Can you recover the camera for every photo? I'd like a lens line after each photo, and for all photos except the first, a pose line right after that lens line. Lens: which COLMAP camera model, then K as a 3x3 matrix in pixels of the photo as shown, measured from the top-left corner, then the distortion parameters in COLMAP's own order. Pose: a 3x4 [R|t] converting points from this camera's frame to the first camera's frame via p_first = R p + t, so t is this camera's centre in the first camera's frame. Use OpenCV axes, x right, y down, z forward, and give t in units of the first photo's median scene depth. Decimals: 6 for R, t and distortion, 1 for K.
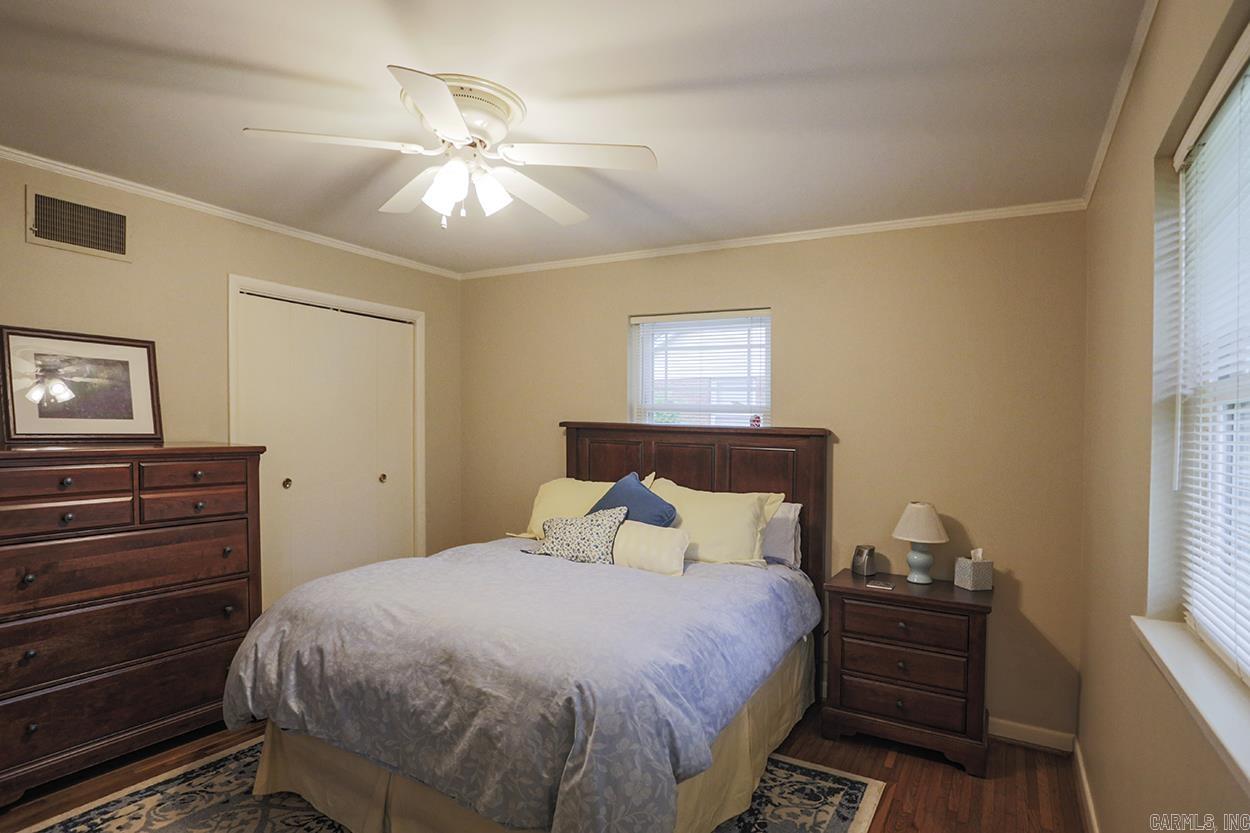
lens RADIAL K [[681.5, 0, 627.6], [0, 681.5, 394.0], [0, 0, 1]] dist [-0.089219, 0.037698]
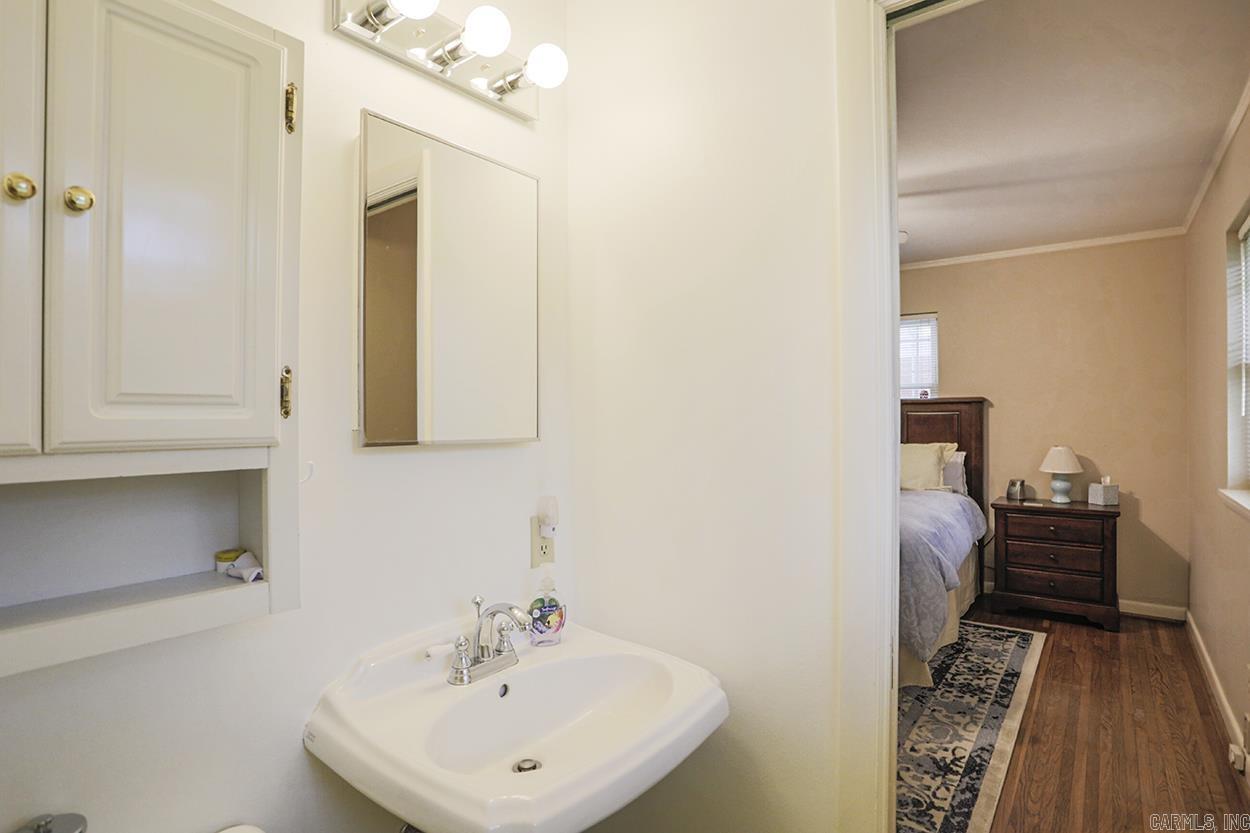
lens RADIAL K [[639.4, 0, 618.0], [0, 639.4, 399.4], [0, 0, 1]] dist [-0.074942, 0.027284]
pose [[0.988369, -0.037626, -0.147348, -0.328833], [0.041127, 0.998938, 0.020788, -0.002976], [0.146409, -0.026606, 0.988866, -0.487446]]
